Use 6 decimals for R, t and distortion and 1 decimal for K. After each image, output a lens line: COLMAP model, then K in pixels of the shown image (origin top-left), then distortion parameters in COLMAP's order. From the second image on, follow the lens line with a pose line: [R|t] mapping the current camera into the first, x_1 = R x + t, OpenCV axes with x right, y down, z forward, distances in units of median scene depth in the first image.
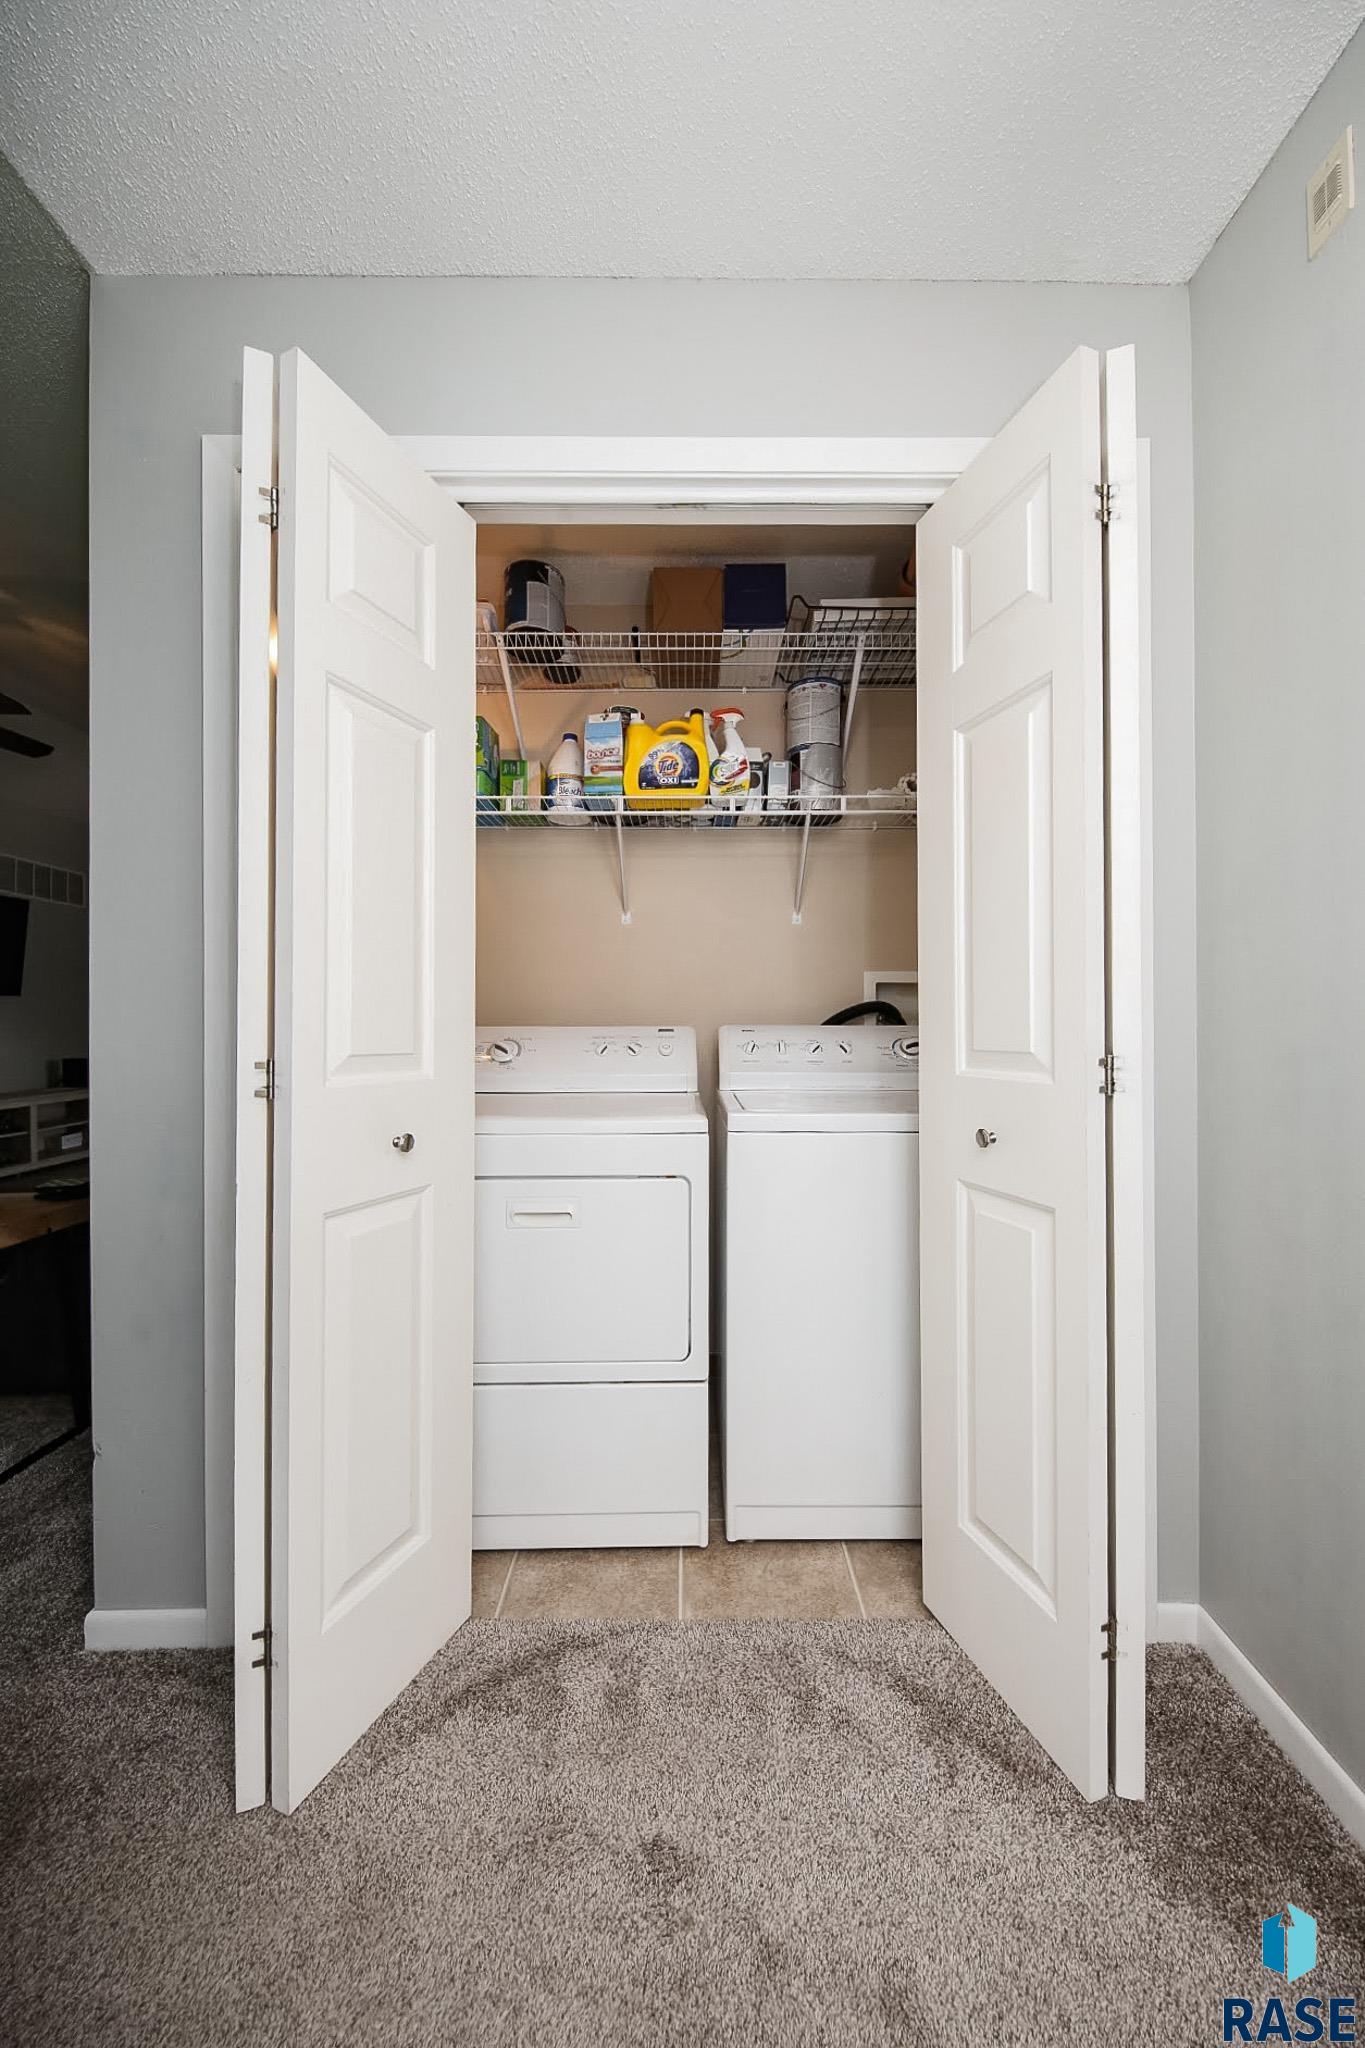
lens RADIAL K [[687.1, 0, 682.5], [0, 687.1, 1024.0], [0, 0, 1]] dist [0.011435, -0.008686]
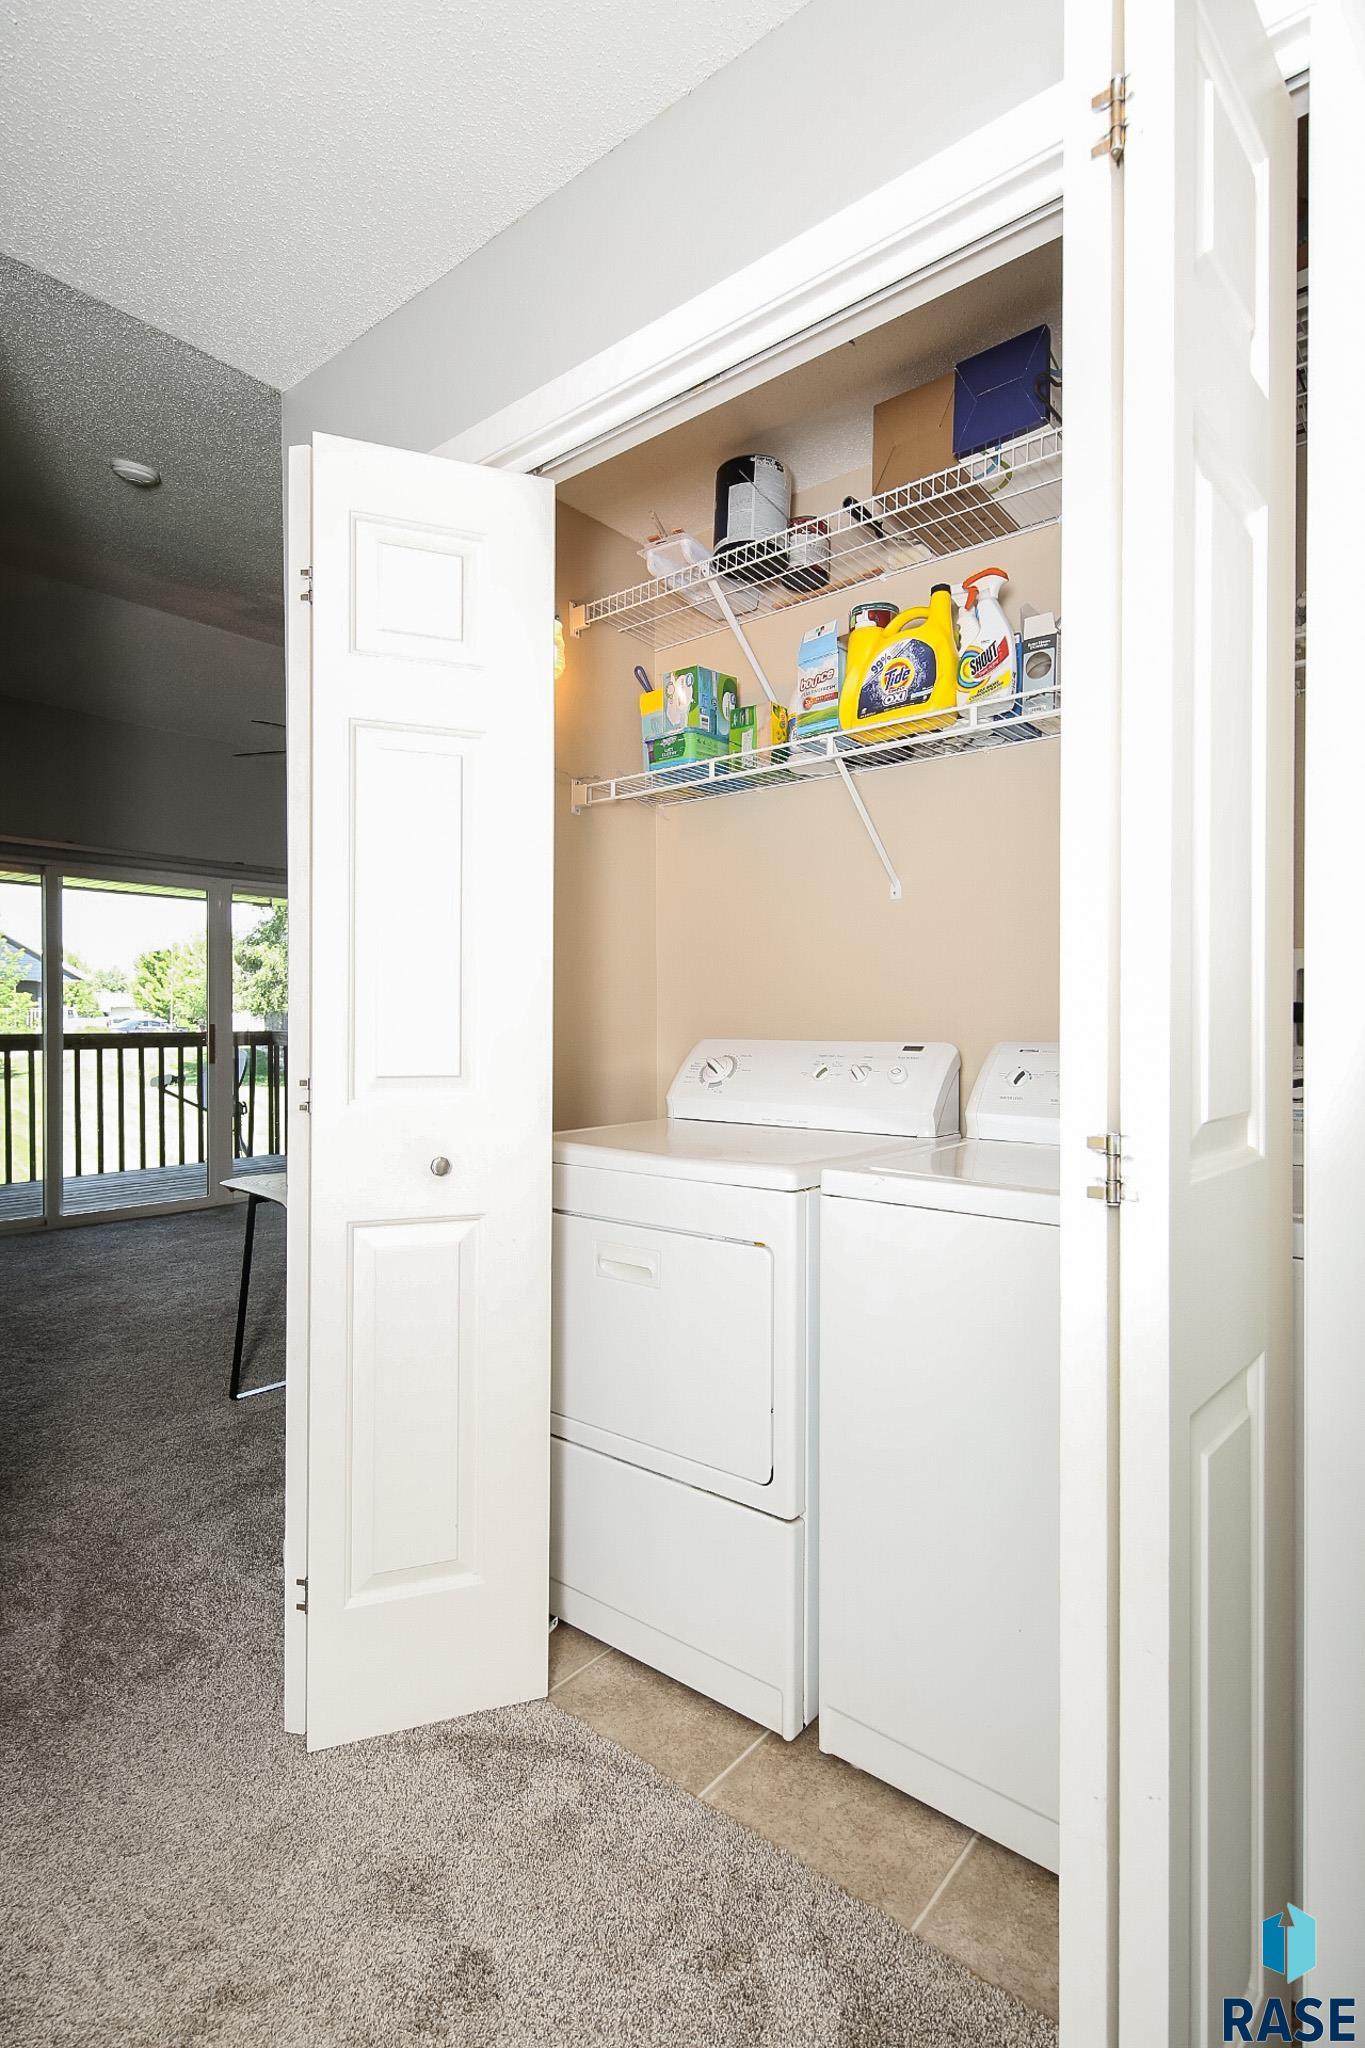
lens RADIAL K [[958.0, 0, 684.5], [0, 958.0, 1029.3], [0, 0, 1]] dist [0.022665, -0.017318]
pose [[0.782881, 0.008785, -0.622109, 0.585401], [0.001132, 0.999879, 0.015543, -0.036831], [0.622170, -0.012873, 0.782776, 0.110278]]
